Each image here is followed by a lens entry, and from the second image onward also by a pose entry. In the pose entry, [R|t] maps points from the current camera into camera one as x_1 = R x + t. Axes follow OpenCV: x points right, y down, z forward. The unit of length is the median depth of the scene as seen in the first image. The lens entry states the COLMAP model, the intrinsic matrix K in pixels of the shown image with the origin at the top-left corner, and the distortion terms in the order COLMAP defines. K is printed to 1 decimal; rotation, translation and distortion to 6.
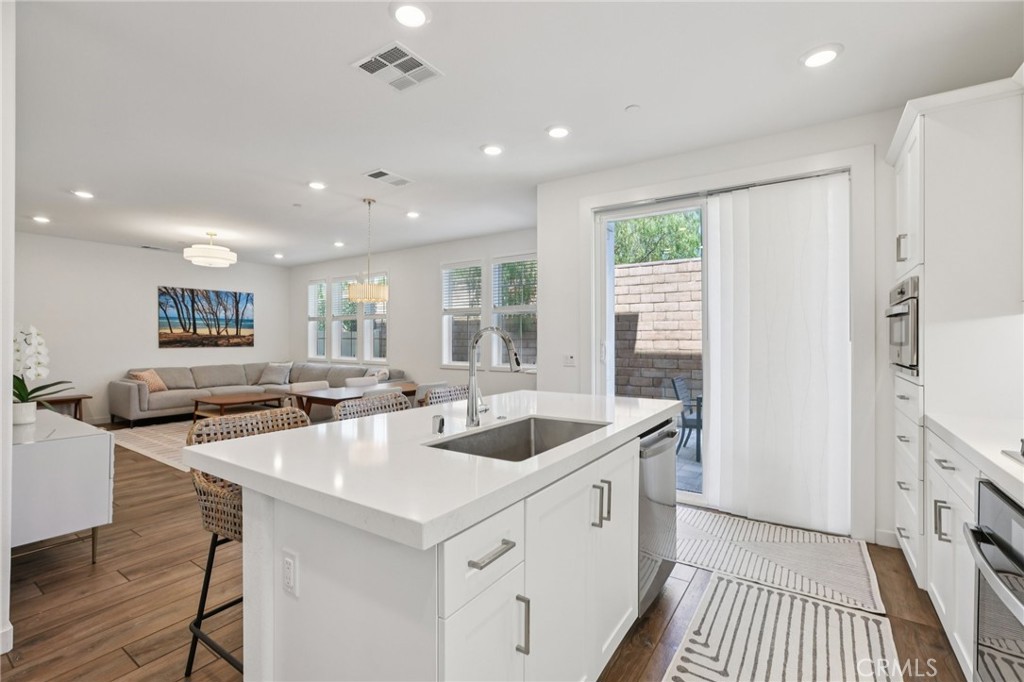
lens RADIAL K [[469.1, 0, 516.1], [0, 469.1, 338.8], [0, 0, 1]] dist [-0.033297, 0.029770]
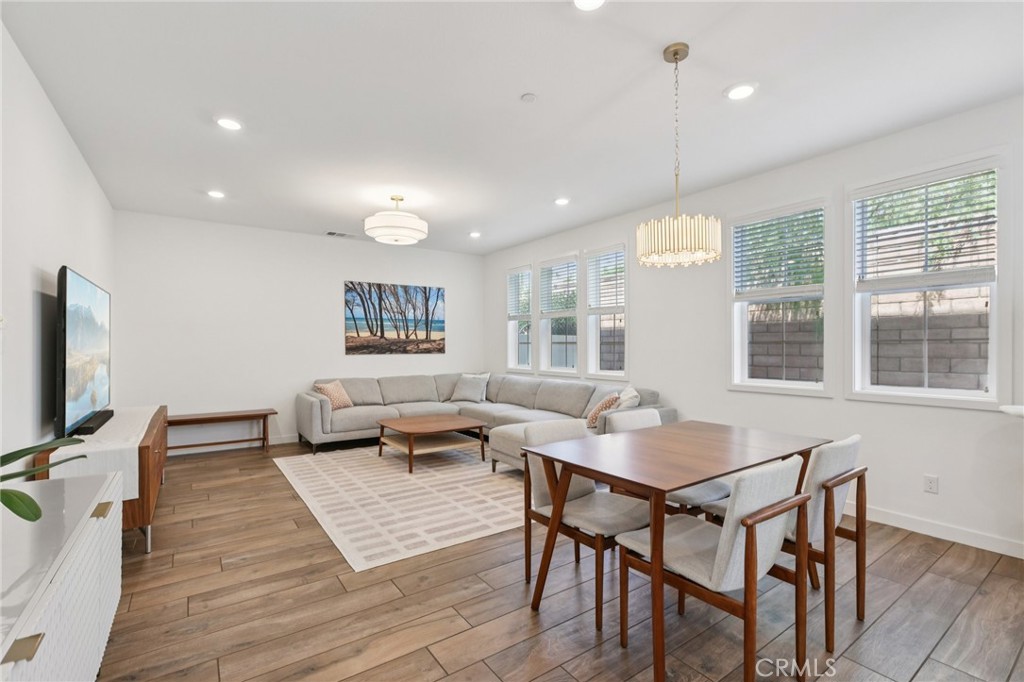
lens RADIAL K [[459.9, 0, 512.0], [0, 459.9, 341.0], [0, 0, 1]] dist [-0.003930, 0.000014]
pose [[0.939244, -0.006396, -0.343191, -0.193303], [0.003469, 0.999952, -0.009141, 0.003332], [0.343233, 0.007395, 0.939221, 0.310473]]
